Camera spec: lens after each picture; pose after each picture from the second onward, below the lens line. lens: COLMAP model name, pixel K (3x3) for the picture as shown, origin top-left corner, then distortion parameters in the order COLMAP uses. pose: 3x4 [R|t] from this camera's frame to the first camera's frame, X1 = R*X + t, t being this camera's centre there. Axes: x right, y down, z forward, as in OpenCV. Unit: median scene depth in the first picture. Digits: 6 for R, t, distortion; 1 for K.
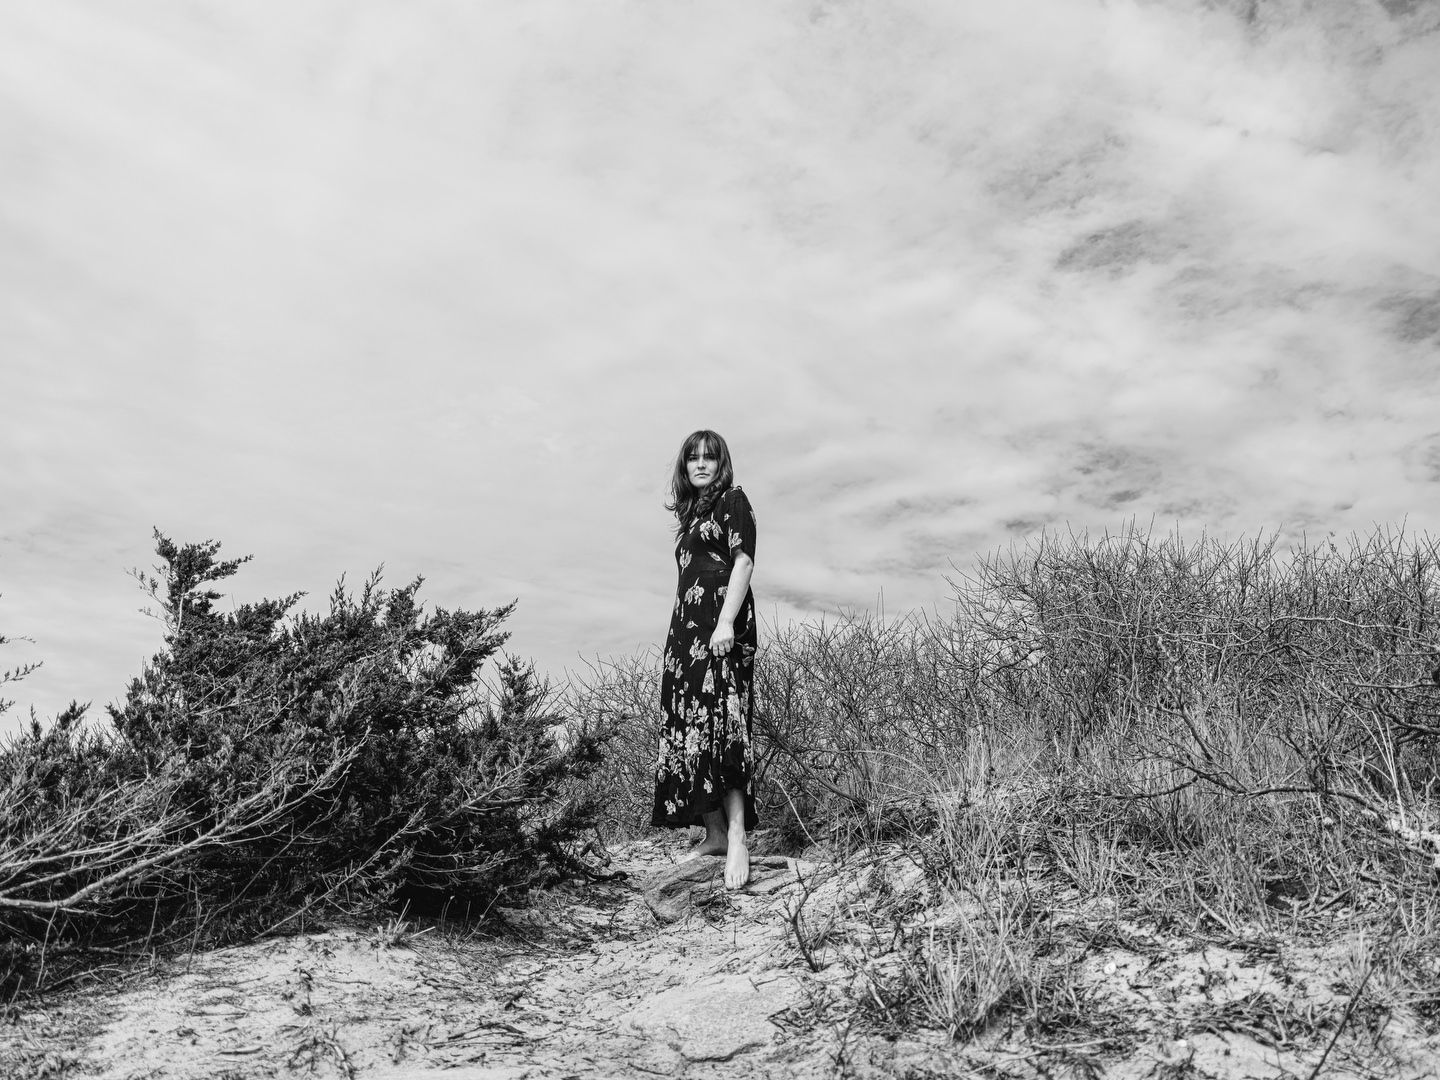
lens RADIAL K [[1214.4, 0, 735.9], [0, 1214.4, 540.2], [0, 0, 1]] dist [0.001350, 0.002368]
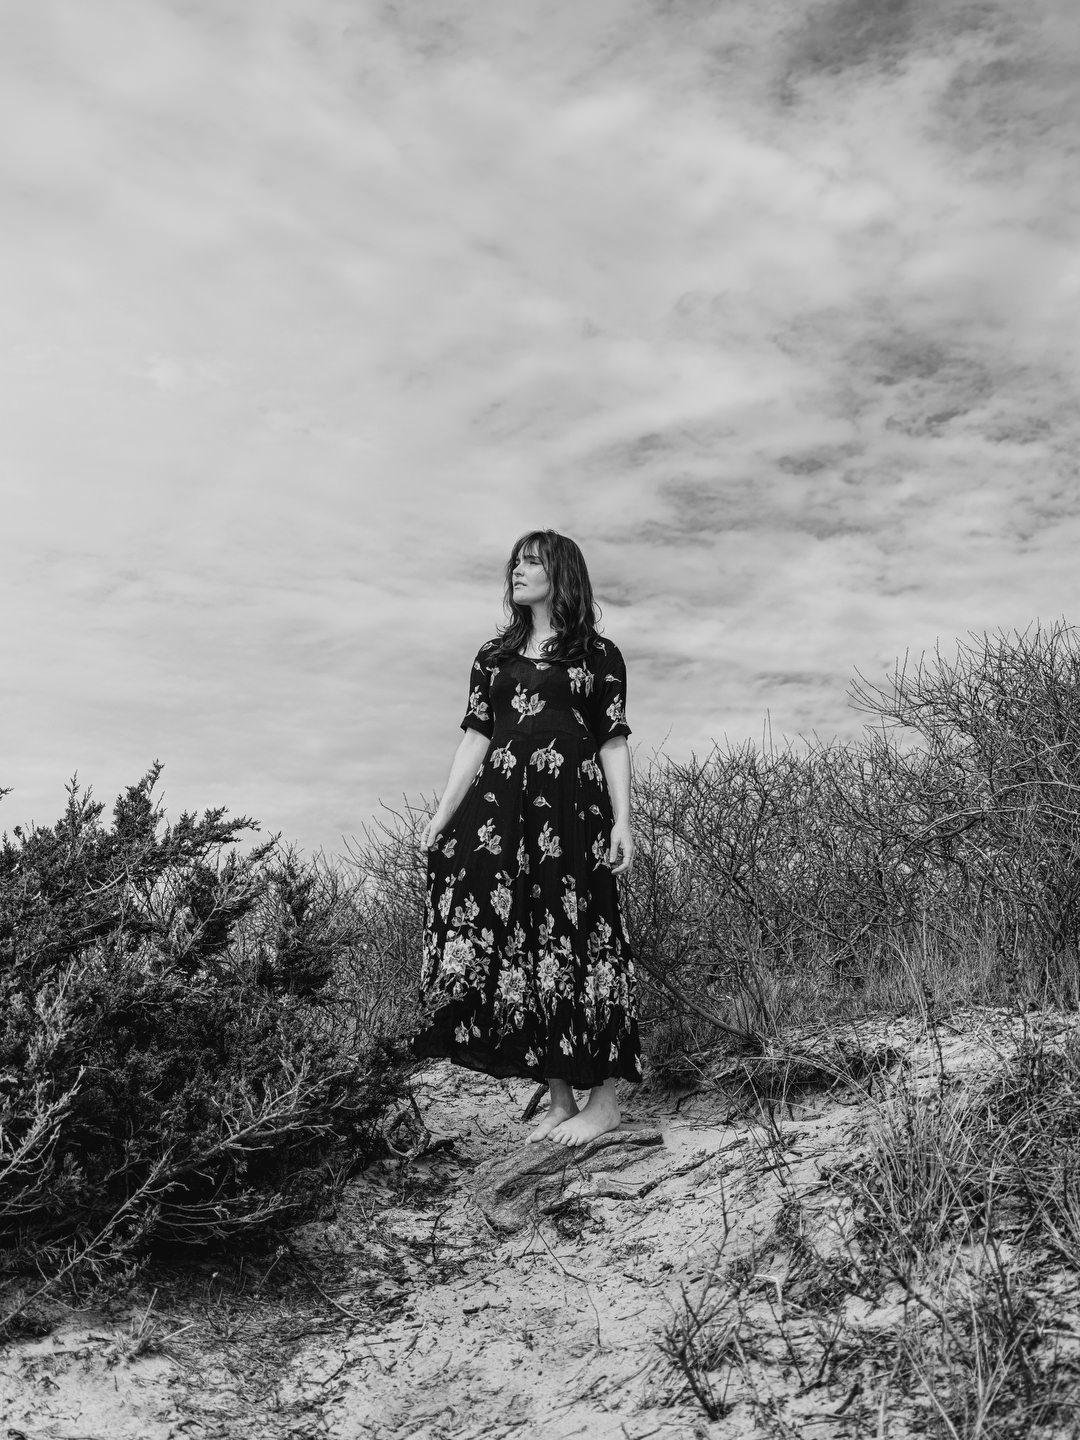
lens RADIAL K [[1467.7, 0, 540.0], [0, 1467.7, 720.0], [0, 0, 1]] dist [0.005532, 0.002467]
pose [[0.998597, -0.044777, -0.028280, 0.004840], [0.047888, 0.991482, 0.121121, -0.133330], [0.022615, -0.122305, 0.992235, 0.147243]]
